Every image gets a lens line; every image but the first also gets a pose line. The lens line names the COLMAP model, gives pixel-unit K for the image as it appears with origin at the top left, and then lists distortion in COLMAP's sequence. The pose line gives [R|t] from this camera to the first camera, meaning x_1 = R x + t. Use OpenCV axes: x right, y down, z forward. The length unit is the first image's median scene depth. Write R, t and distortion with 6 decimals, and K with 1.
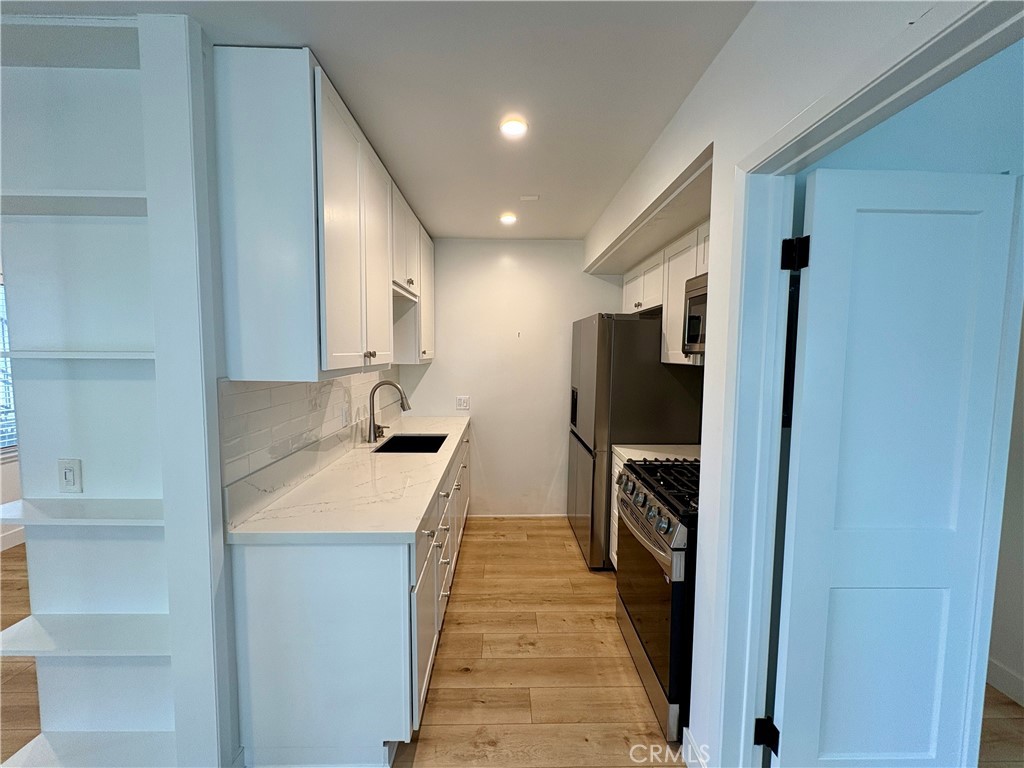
lens RADIAL K [[407.4, 0, 511.9], [0, 407.4, 381.9], [0, 0, 1]] dist [-0.001078, 0.000034]
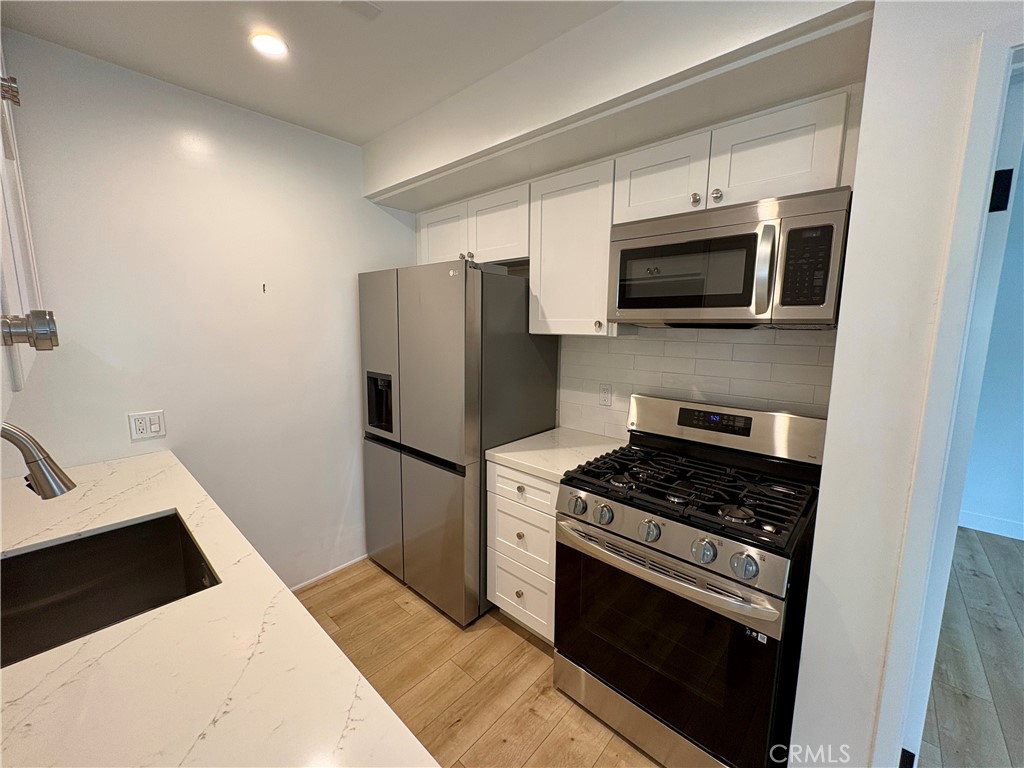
lens RADIAL K [[407.4, 0, 512.0], [0, 407.4, 383.2], [0, 0, 1]] dist [-0.001078, 0.000034]
pose [[0.688435, -0.108918, 0.717073, -0.200222], [0.051077, 0.993486, 0.101865, -0.030987], [-0.723497, -0.033501, 0.689514, 0.432532]]
